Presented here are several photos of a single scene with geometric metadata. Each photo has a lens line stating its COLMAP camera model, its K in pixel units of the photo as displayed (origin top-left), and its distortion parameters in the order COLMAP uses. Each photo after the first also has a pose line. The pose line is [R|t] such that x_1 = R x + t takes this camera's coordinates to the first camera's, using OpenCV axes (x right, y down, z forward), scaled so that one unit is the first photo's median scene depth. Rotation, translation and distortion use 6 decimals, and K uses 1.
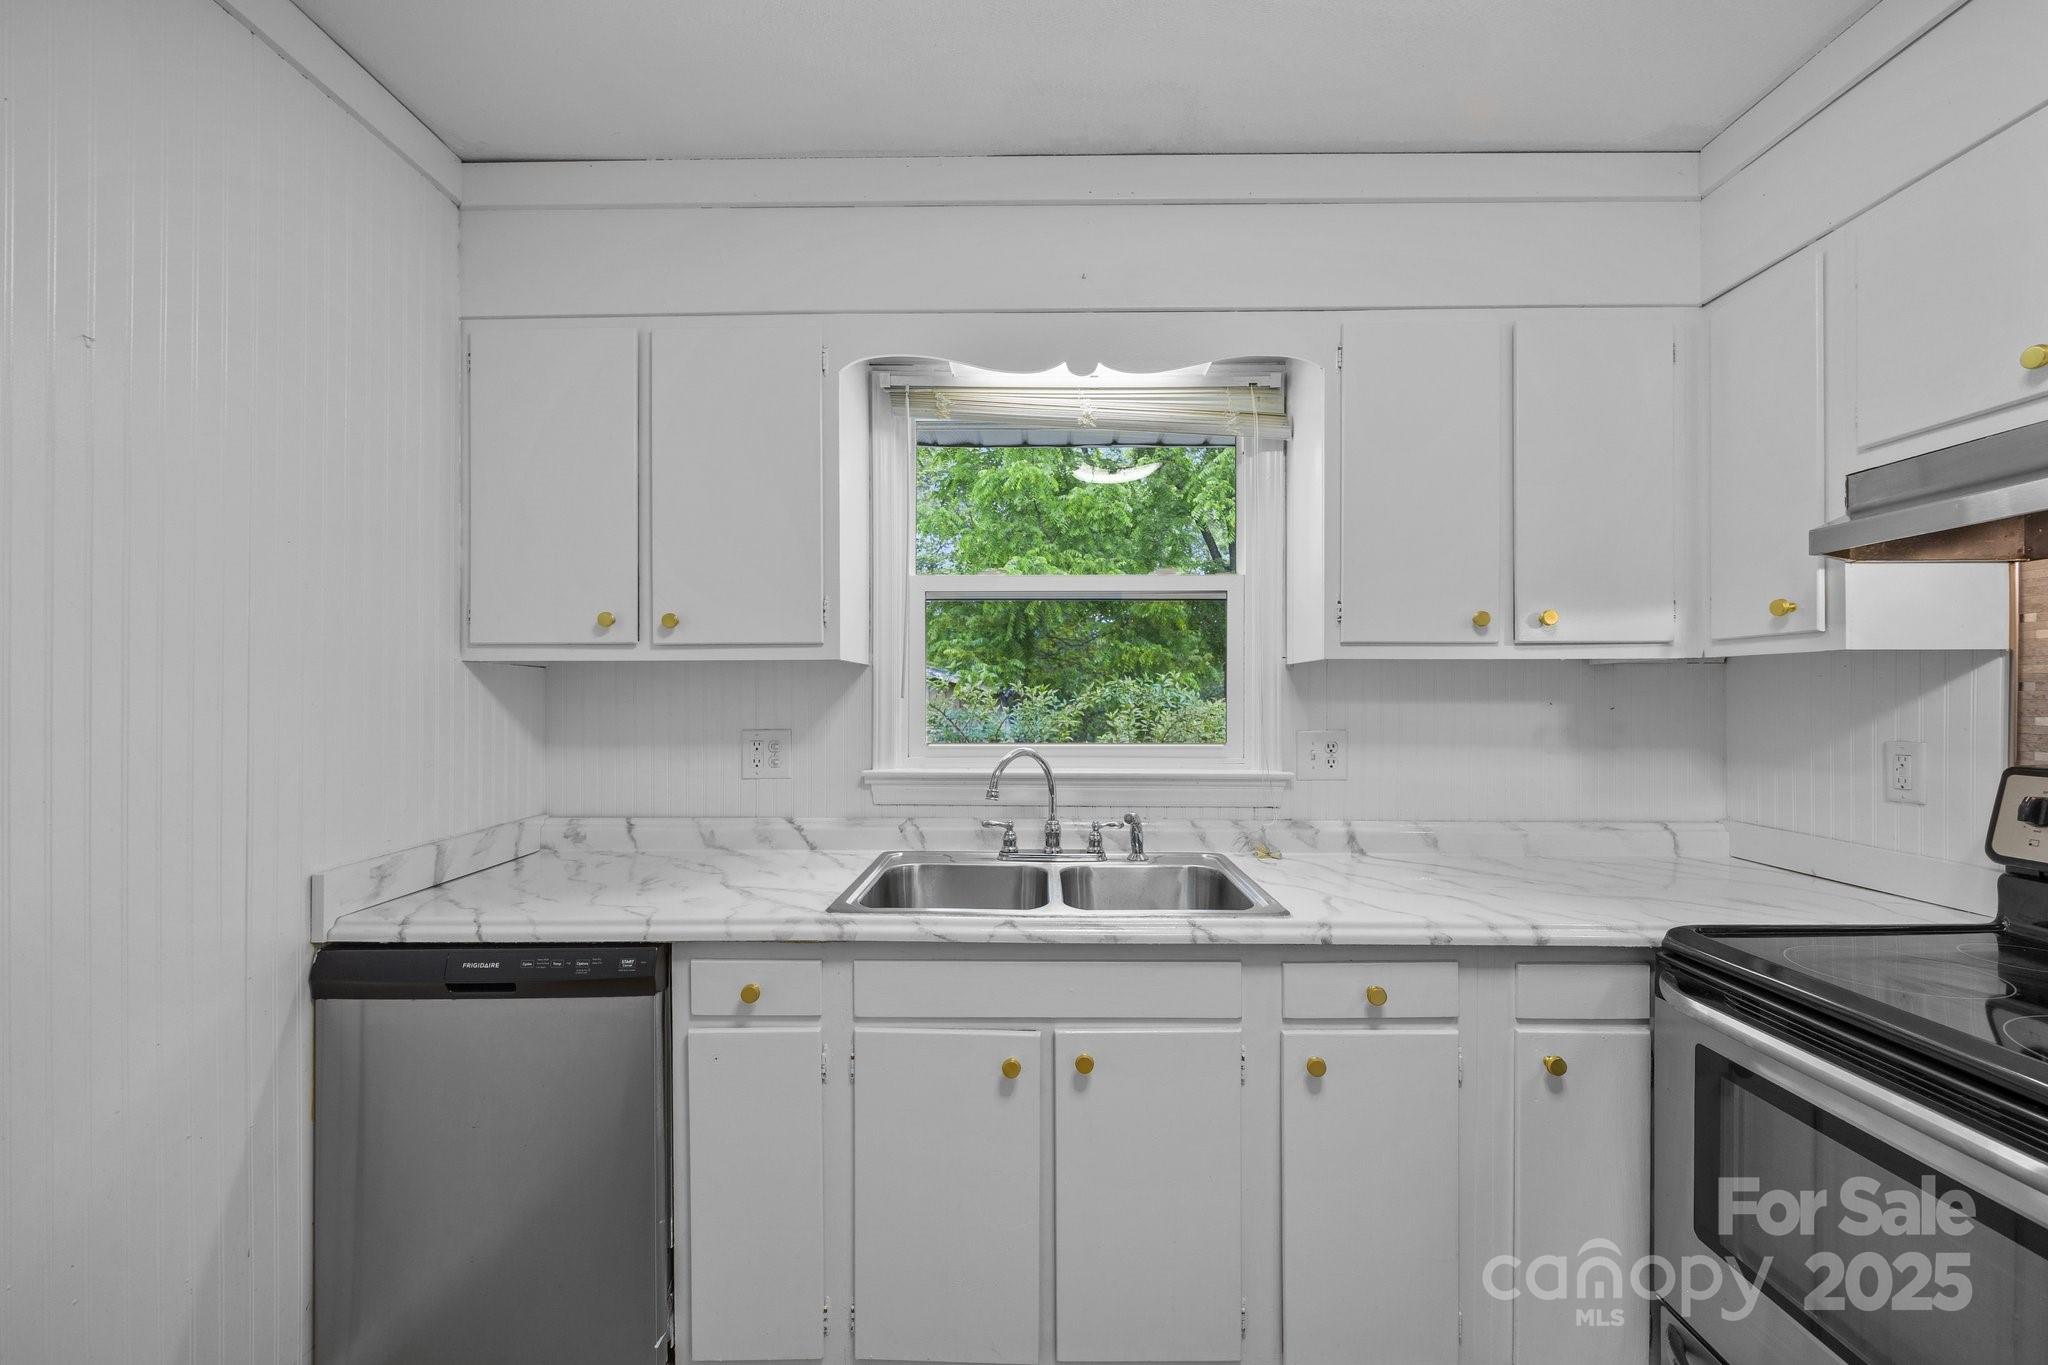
lens RADIAL K [[831.9, 0, 1030.3], [0, 831.9, 699.6], [0, 0, 1]] dist [0.000308, -0.000353]
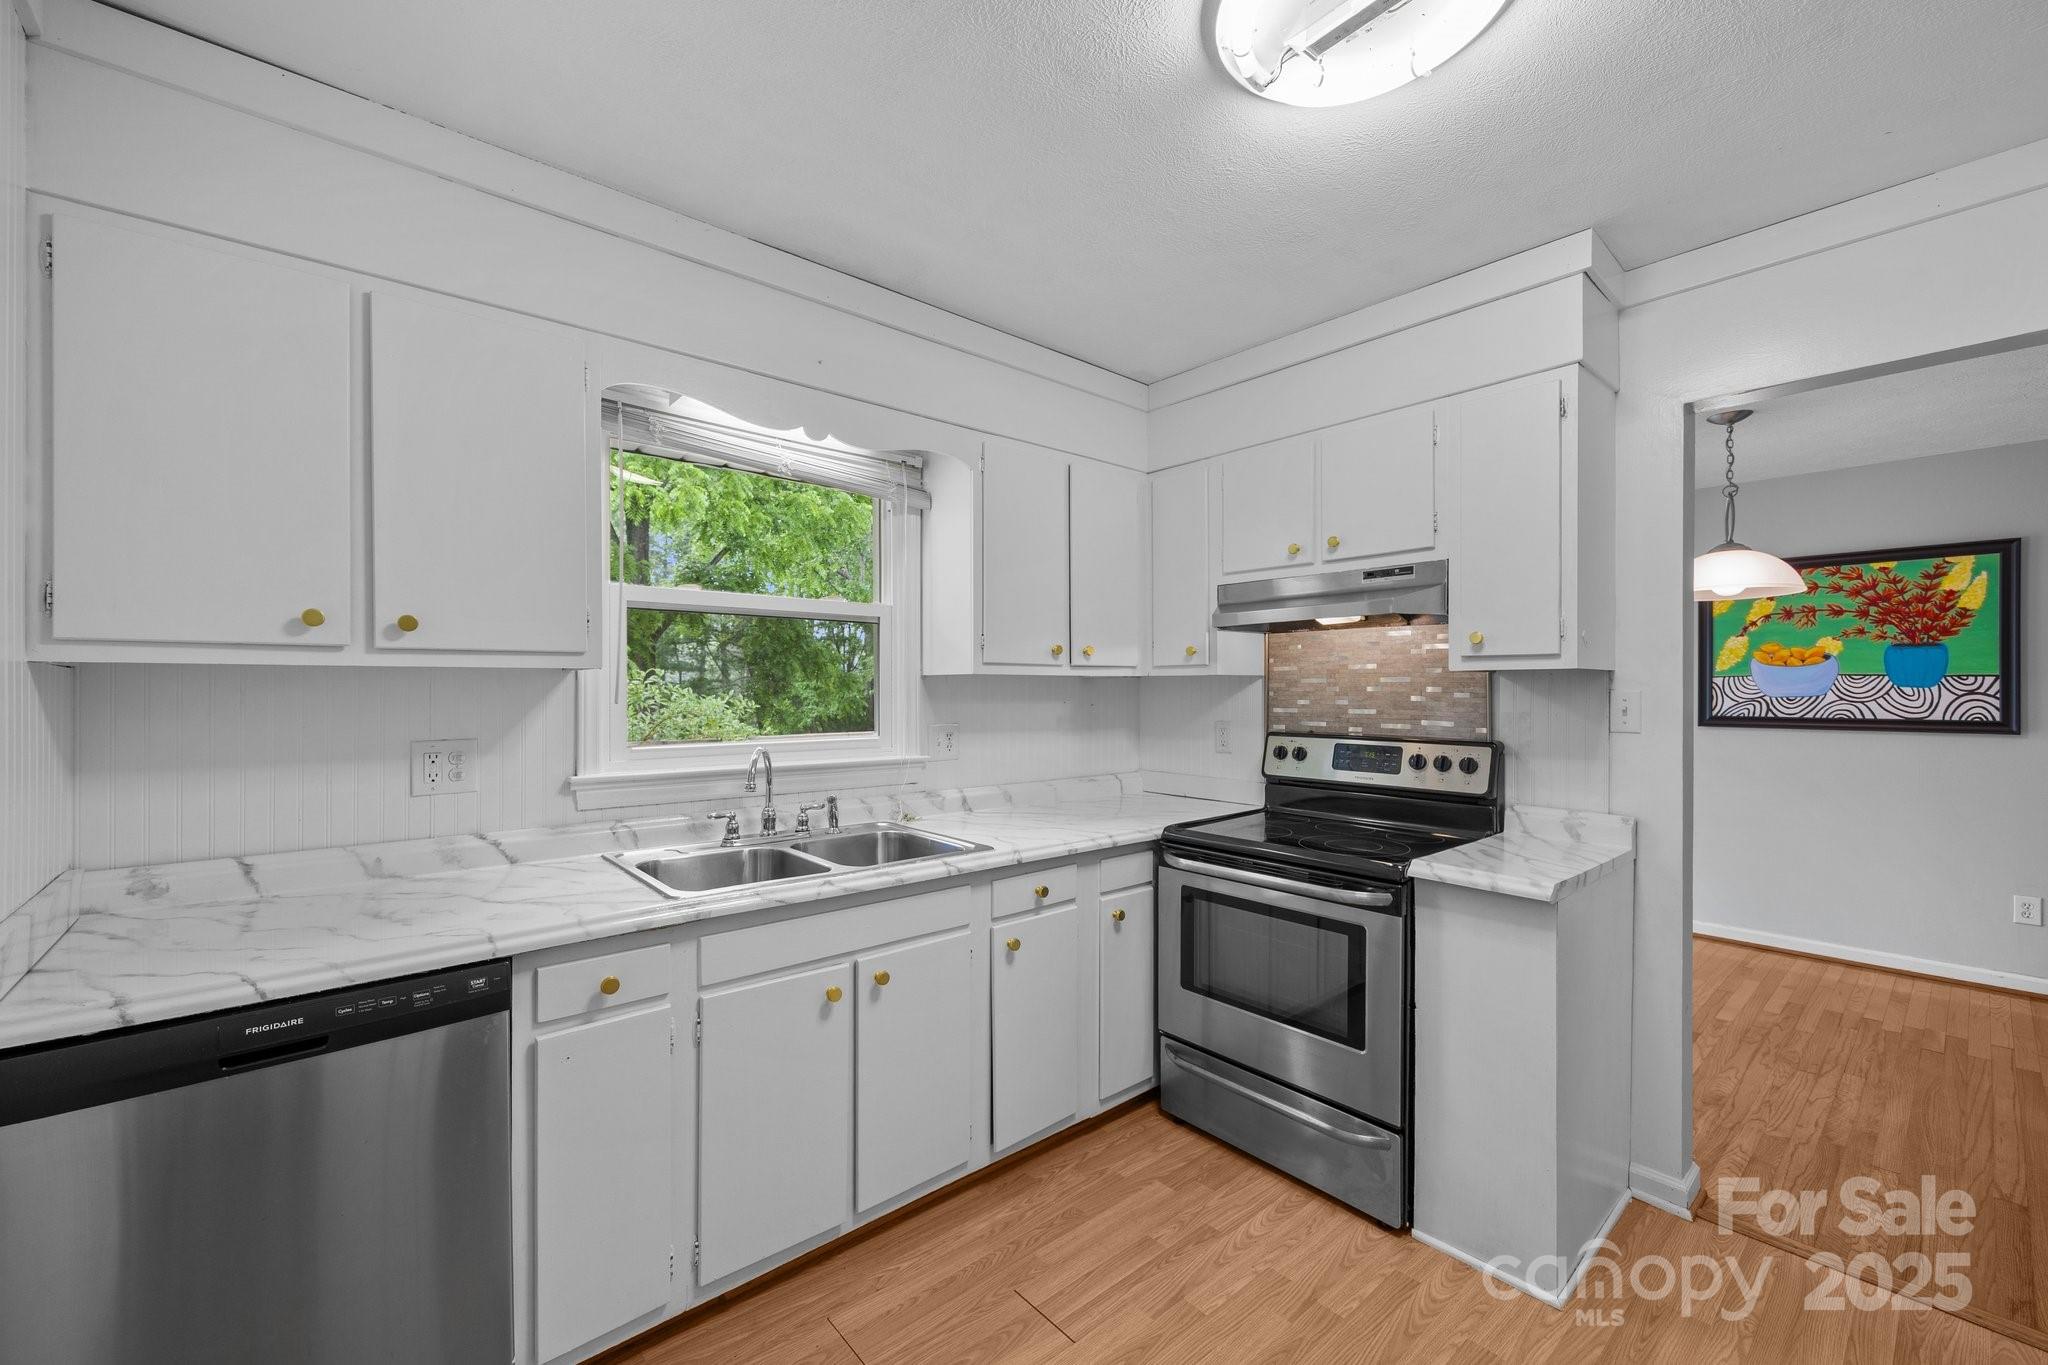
lens RADIAL K [[831.9, 0, 1027.6], [0, 831.9, 692.1], [0, 0, 1]] dist [0.000308, -0.000353]
pose [[0.743890, -0.002195, 0.668298, -0.530470], [0.002350, 0.999997, 0.000669, -0.018370], [-0.668298, 0.001073, 0.743893, -0.123942]]
